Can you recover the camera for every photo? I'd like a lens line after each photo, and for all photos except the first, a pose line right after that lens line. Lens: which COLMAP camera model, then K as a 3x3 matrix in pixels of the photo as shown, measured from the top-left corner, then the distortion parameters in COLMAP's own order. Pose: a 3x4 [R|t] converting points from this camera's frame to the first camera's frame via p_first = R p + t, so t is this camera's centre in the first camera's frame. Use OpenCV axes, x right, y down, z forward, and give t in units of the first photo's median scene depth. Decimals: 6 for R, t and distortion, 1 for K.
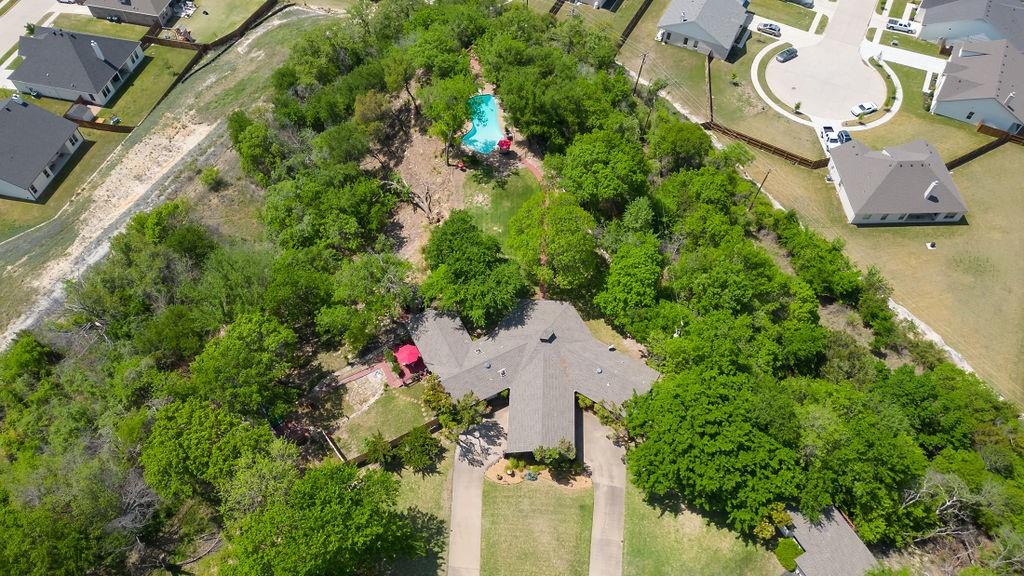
lens RADIAL K [[714.3, 0, 512.0], [0, 714.3, 288.0], [0, 0, 1]] dist [0.007938, -0.006143]
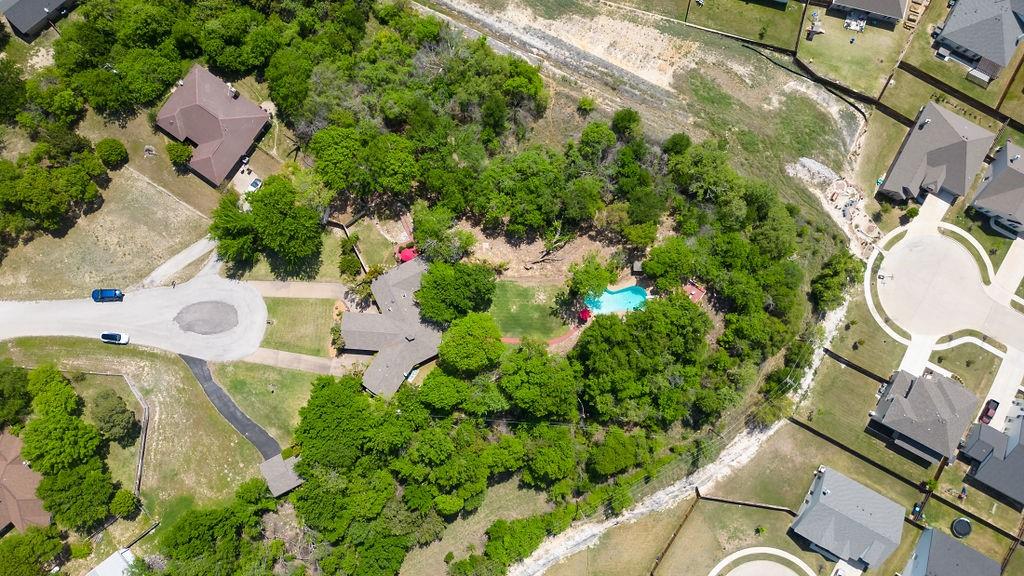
lens RADIAL K [[714.3, 0, 512.0], [0, 714.3, 288.0], [0, 0, 1]] dist [0.007938, -0.006143]
pose [[-0.024899, 0.997601, -0.064596, 0.030110], [-0.820630, 0.016505, 0.571221, -0.885354], [0.570917, 0.067232, 0.818250, -0.207895]]
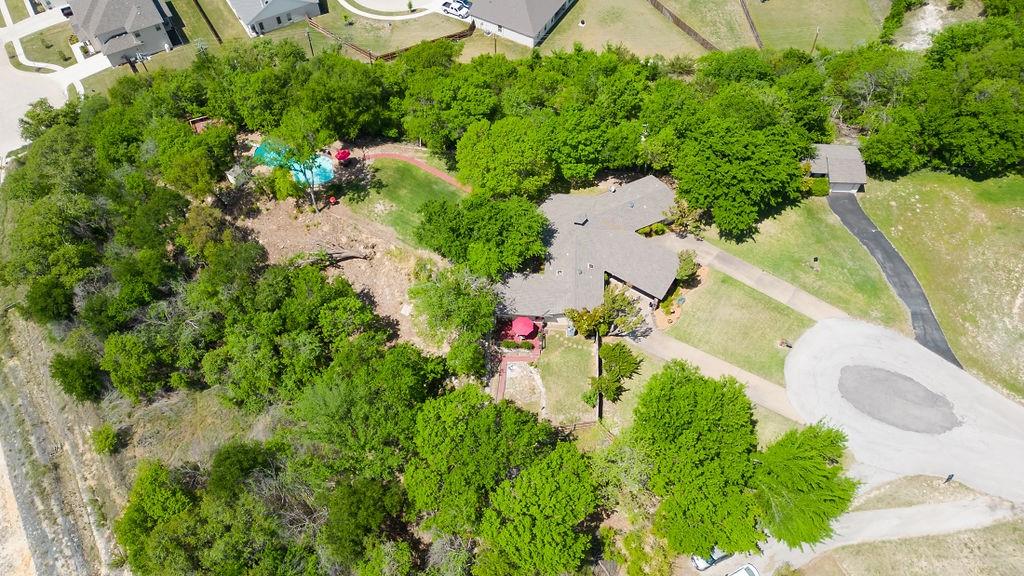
lens RADIAL K [[714.3, 0, 512.0], [0, 714.3, 288.0], [0, 0, 1]] dist [0.007938, -0.006143]
pose [[0.525999, -0.706316, 0.473754, -0.474686], [0.698500, 0.676563, 0.233152, -0.150291], [-0.485204, 0.208280, 0.849233, 0.121978]]
